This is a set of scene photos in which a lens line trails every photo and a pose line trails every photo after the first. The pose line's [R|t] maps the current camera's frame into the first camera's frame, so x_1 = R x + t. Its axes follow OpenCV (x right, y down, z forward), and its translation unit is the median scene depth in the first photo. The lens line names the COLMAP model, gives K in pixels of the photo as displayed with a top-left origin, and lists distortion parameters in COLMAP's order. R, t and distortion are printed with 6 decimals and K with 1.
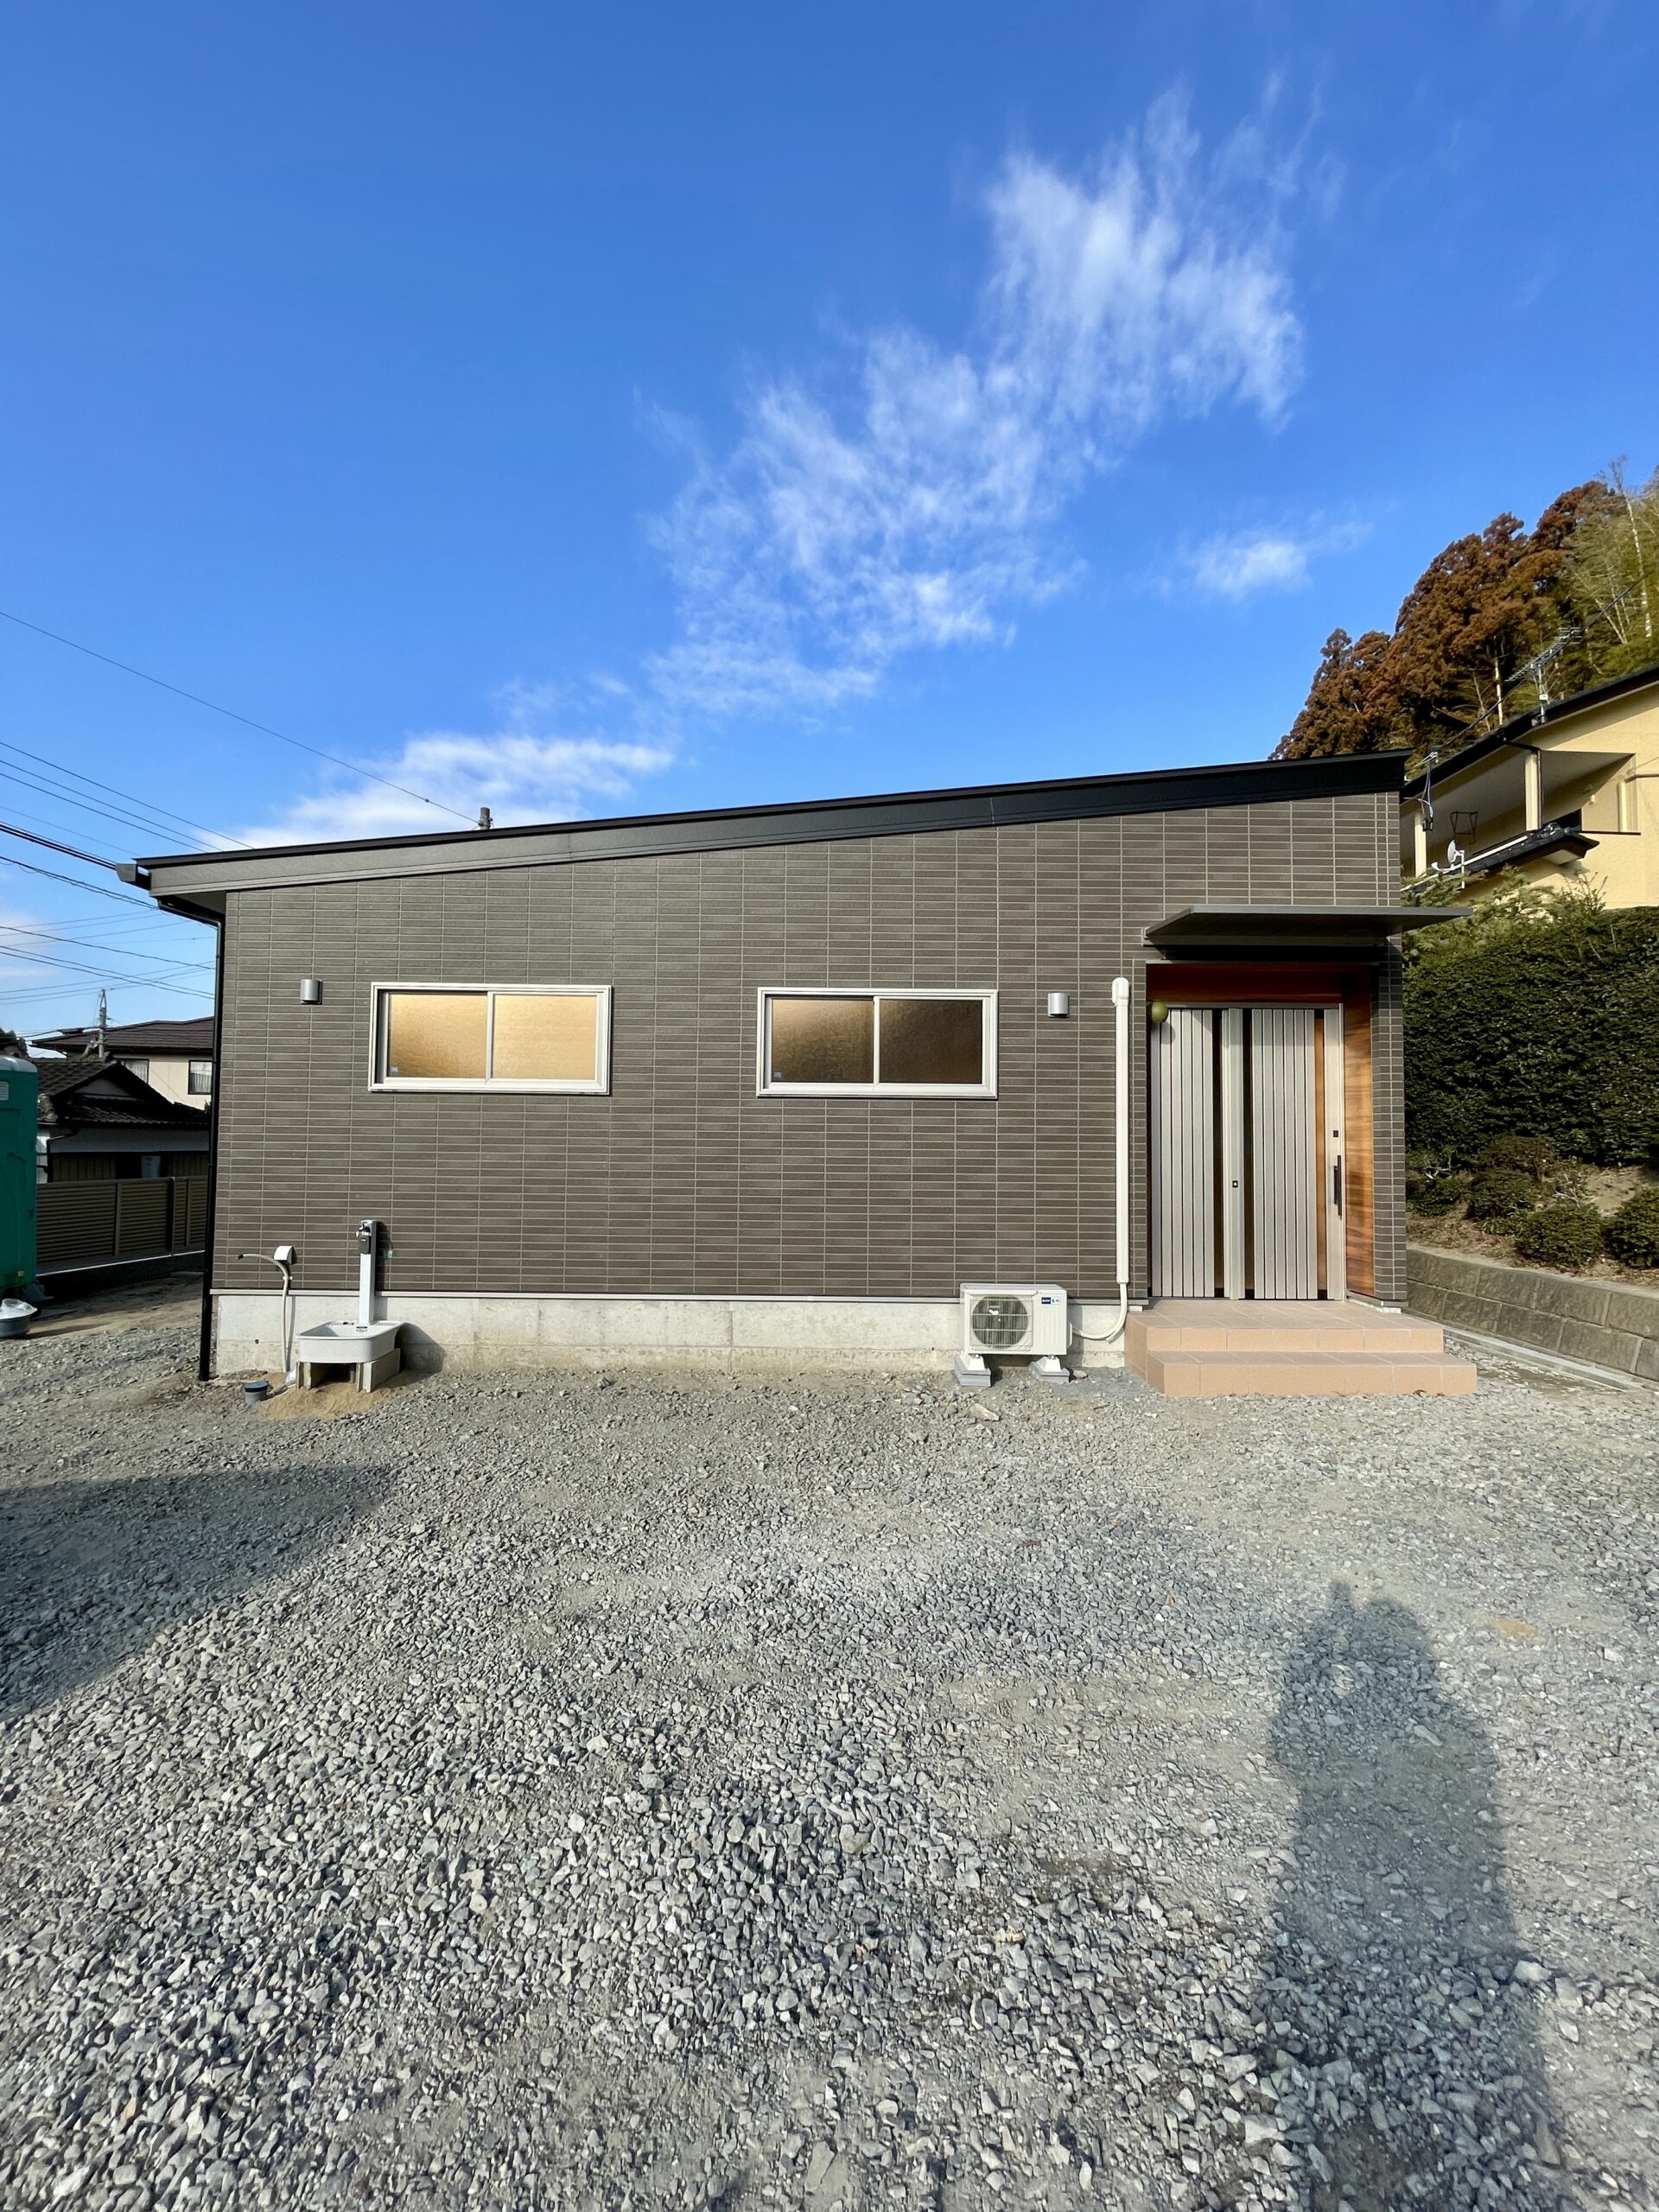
lens RADIAL K [[896.4, 0, 827.2], [0, 896.4, 1105.5], [0, 0, 1]] dist [-0.002353, -0.000820]
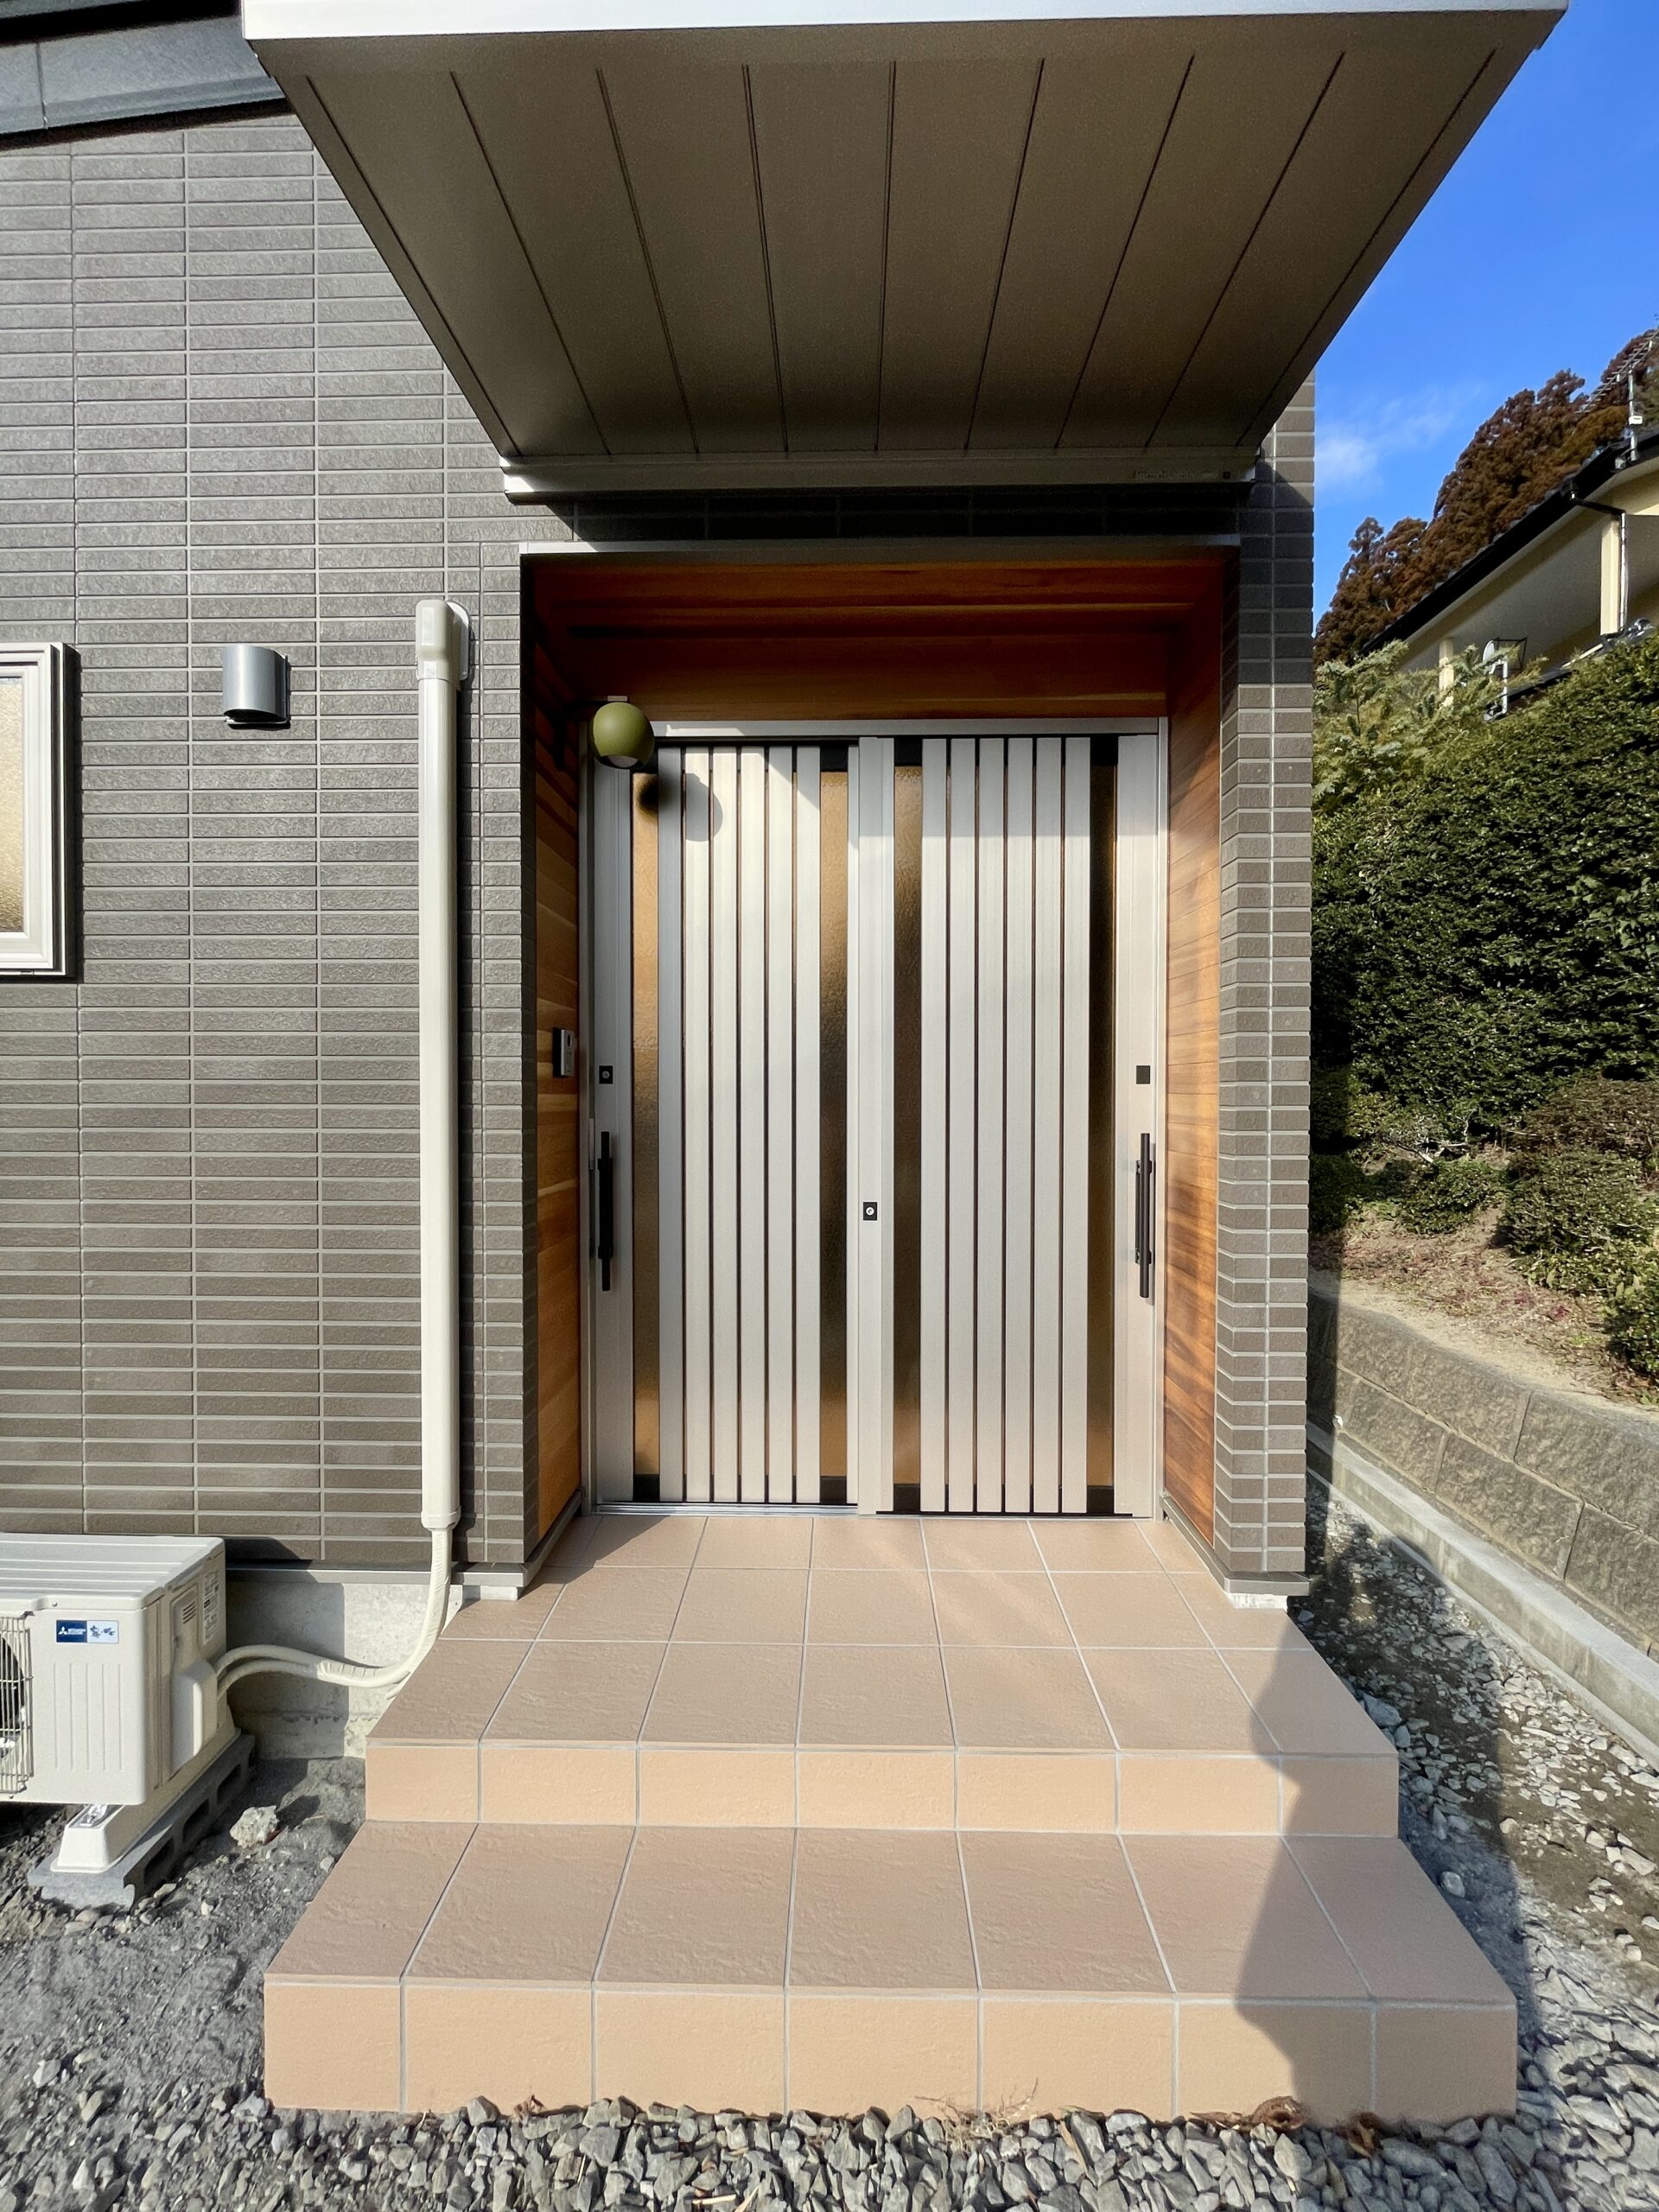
lens RADIAL K [[896.4, 0, 827.2], [0, 896.4, 1105.5], [0, 0, 1]] dist [-0.002353, -0.000820]
pose [[0.999712, -0.007684, -0.022733, 0.358569], [0.008869, 0.998582, 0.052485, 0.019123], [0.022298, -0.052672, 0.998363, 0.504543]]
